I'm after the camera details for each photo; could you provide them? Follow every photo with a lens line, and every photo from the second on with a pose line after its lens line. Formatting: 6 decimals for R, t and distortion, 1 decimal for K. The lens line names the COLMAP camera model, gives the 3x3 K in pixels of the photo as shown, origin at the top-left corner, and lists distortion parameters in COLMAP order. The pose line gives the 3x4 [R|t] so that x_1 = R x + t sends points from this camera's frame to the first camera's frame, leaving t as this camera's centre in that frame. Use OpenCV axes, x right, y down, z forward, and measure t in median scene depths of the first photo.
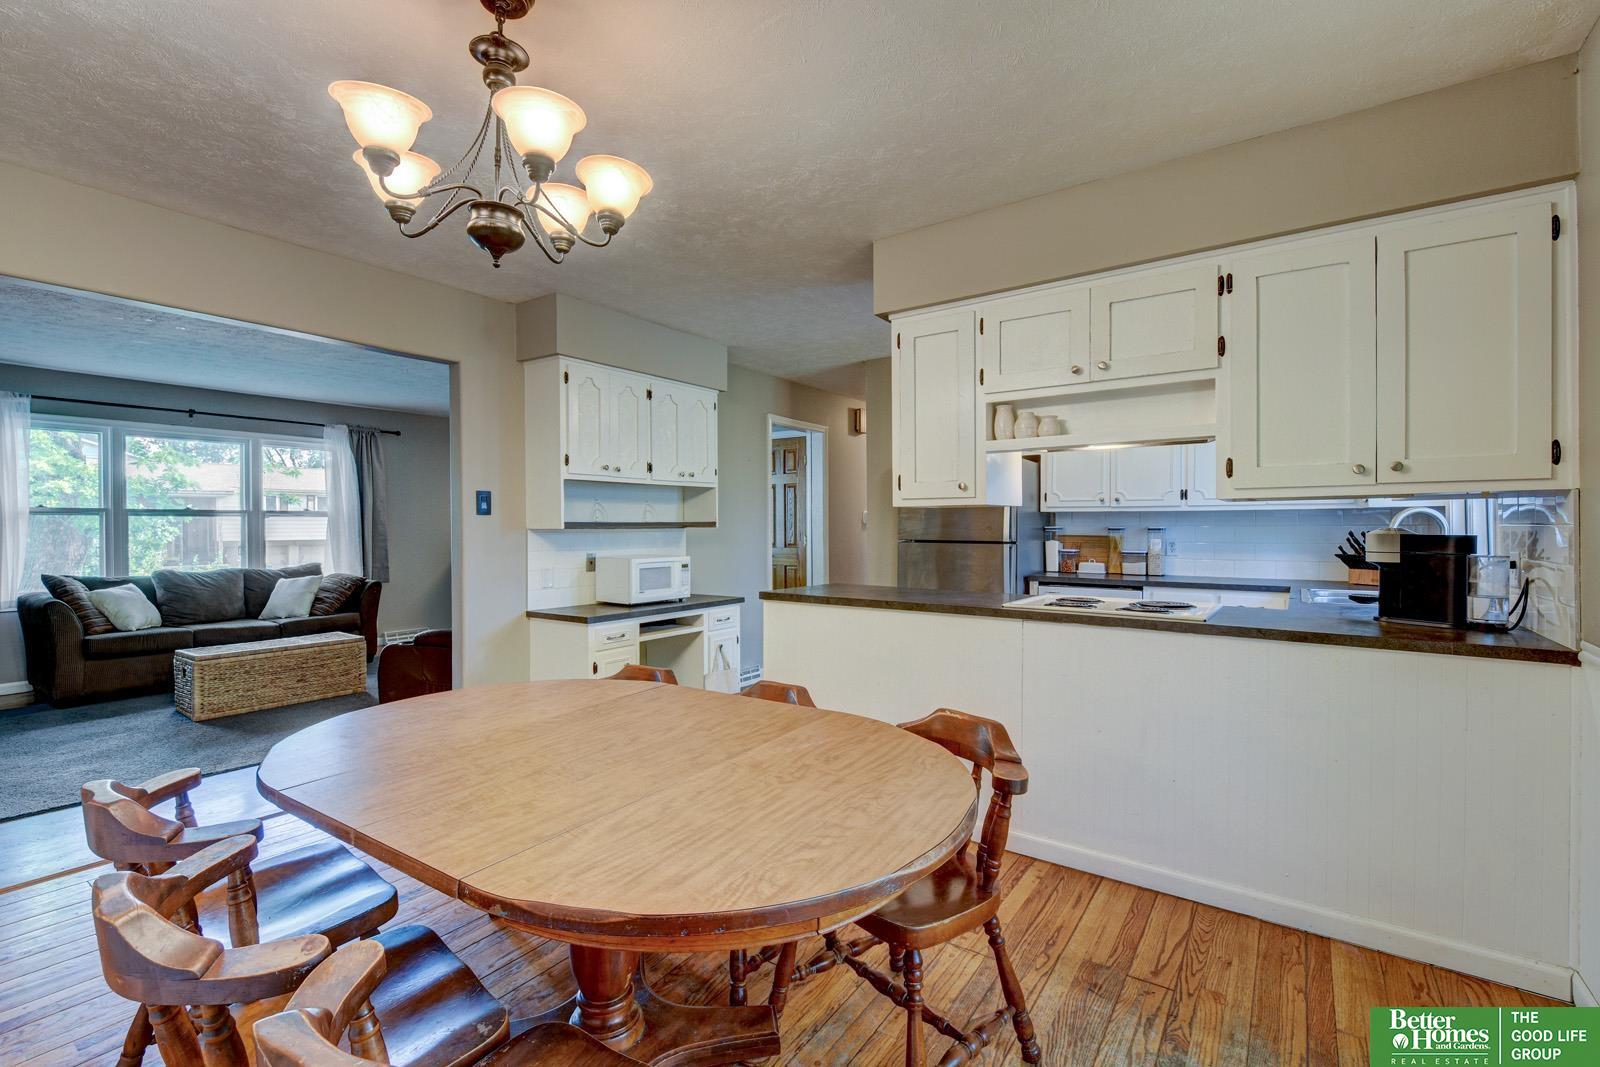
lens RADIAL K [[714.6, 0, 782.1], [0, 714.6, 531.5], [0, 0, 1]] dist [0.002370, -0.002899]
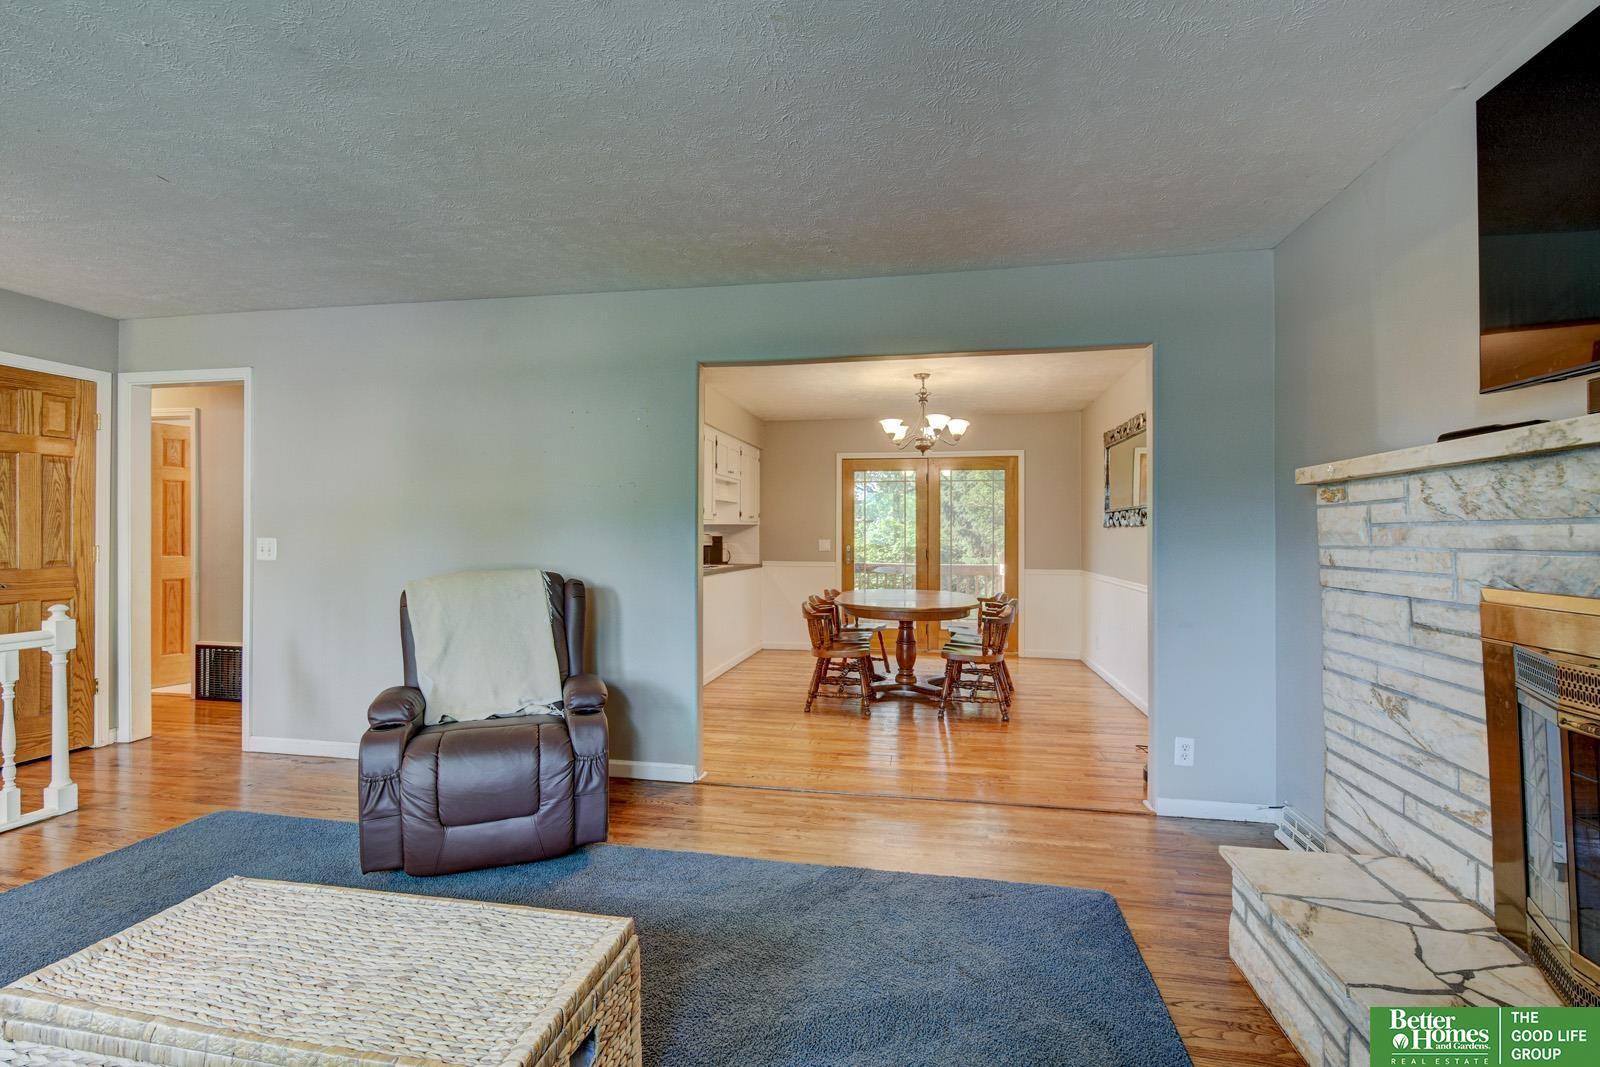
lens RADIAL K [[752.7, 0, 787.6], [0, 752.7, 523.8], [0, 0, 1]] dist [-0.005086, -0.005016]
pose [[-0.423255, 0.012392, 0.905926, -0.958817], [0.003432, 0.999921, -0.012074, -0.003729], [-0.906004, -0.002002, -0.423264, 0.888279]]
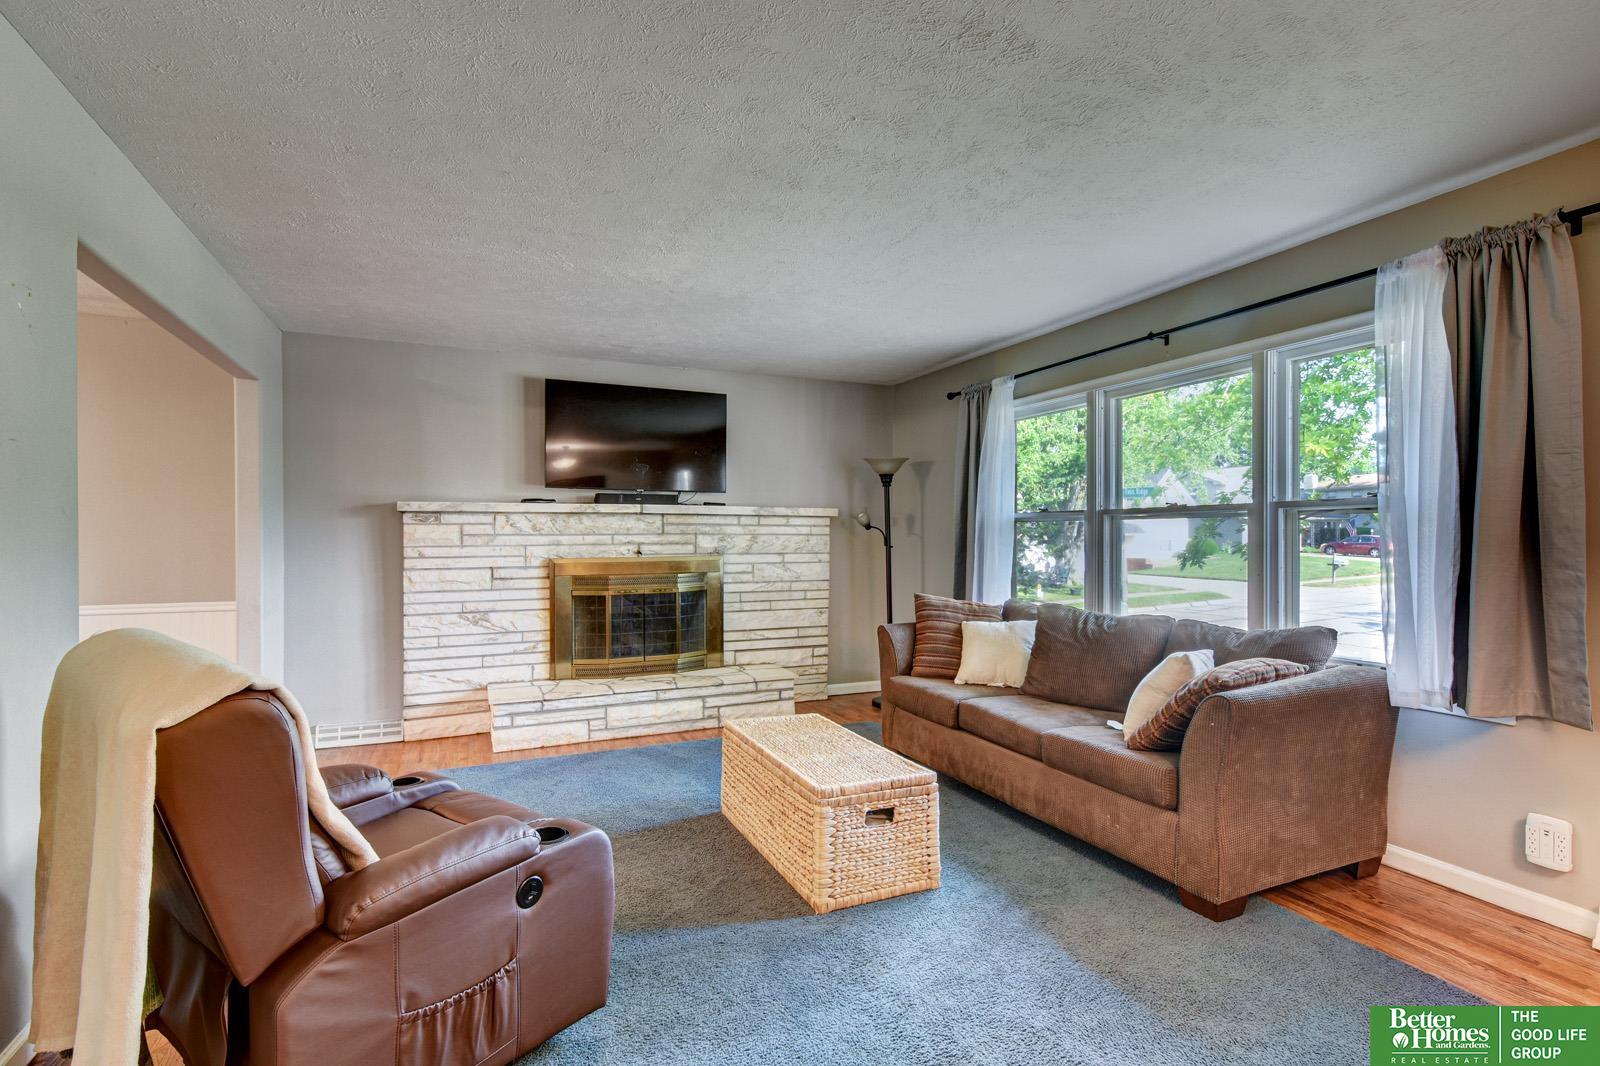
lens RADIAL K [[752.7, 0, 798.3], [0, 752.7, 543.4], [0, 0, 1]] dist [-0.005086, -0.005016]
pose [[-0.509591, 0.012577, -0.860325, -0.176388], [-0.001186, 0.999882, 0.015320, -0.011269], [0.860416, 0.008827, -0.509516, 1.186115]]
